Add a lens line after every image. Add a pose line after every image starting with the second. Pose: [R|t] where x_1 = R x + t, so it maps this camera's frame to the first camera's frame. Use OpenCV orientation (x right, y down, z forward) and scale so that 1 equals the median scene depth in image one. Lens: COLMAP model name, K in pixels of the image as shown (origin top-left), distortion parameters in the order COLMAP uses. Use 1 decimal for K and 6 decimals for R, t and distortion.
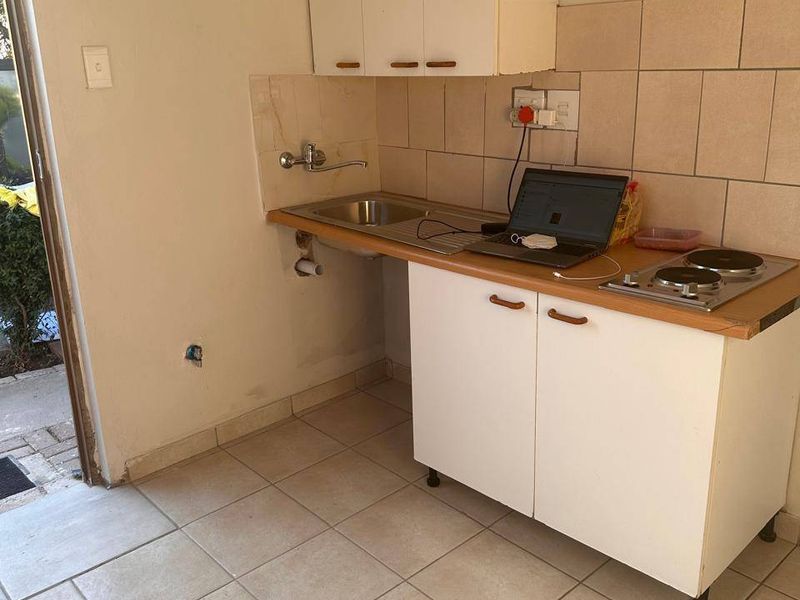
lens RADIAL K [[736.4, 0, 400.0], [0, 736.4, 300.0], [0, 0, 1]] dist [0.081319, -0.152769]
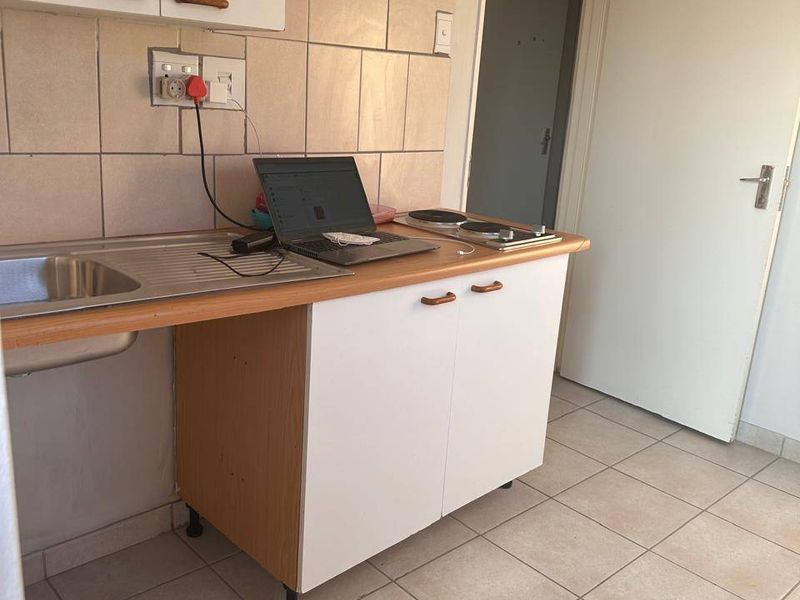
lens RADIAL K [[736.4, 0, 400.0], [0, 736.4, 300.0], [0, 0, 1]] dist [0.081319, -0.152769]
pose [[-0.022024, -0.243963, 0.969534, -0.604351], [0.251975, 0.937109, 0.241528, -0.187687], [-0.967483, 0.249618, 0.040834, 0.858170]]
